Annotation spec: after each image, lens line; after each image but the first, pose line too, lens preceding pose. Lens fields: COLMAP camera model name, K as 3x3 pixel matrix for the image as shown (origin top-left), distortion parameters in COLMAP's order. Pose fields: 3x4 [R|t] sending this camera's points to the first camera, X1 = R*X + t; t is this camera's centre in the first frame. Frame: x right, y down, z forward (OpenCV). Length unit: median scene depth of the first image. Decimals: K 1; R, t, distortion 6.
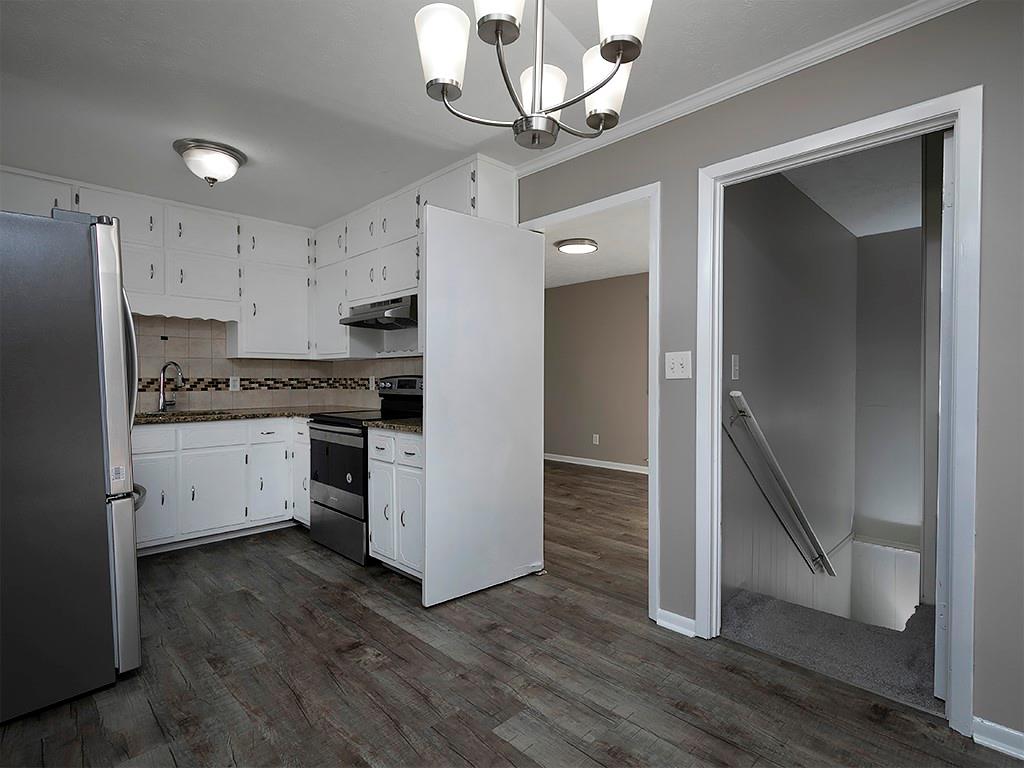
lens RADIAL K [[511.7, 0, 512.0], [0, 511.7, 384.0], [0, 0, 1]] dist [0.000612, 0.000223]
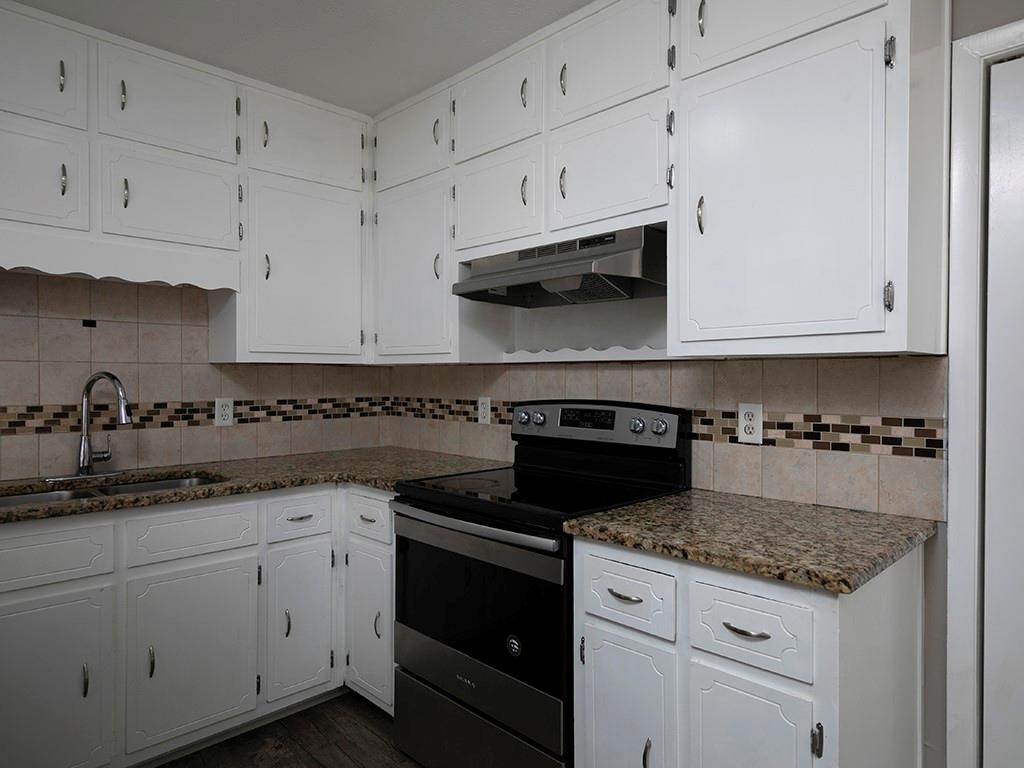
lens RADIAL K [[644.1, 0, 512.0], [0, 644.1, 384.0], [0, 0, 1]] dist [0.007684, -0.000054]
pose [[0.999911, 0.001654, -0.013273, -0.254946], [-0.001674, 0.999997, -0.001520, -0.029787], [0.013271, 0.001543, 0.999911, 0.369757]]
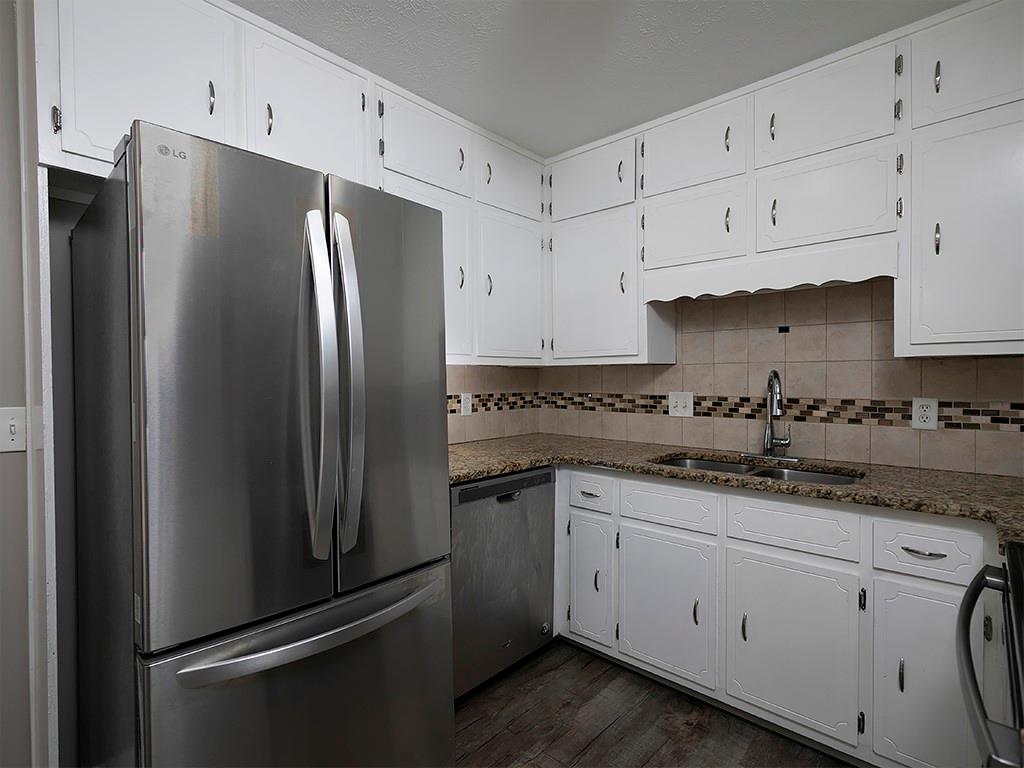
lens RADIAL K [[511.7, 0, 512.0], [0, 511.7, 384.0], [0, 0, 1]] dist [0.000612, 0.000223]
pose [[0.041421, 0.011004, -0.999081, -0.104648], [-0.009548, 0.999898, 0.010618, -0.029552], [0.999096, 0.009099, 0.041522, 0.646187]]
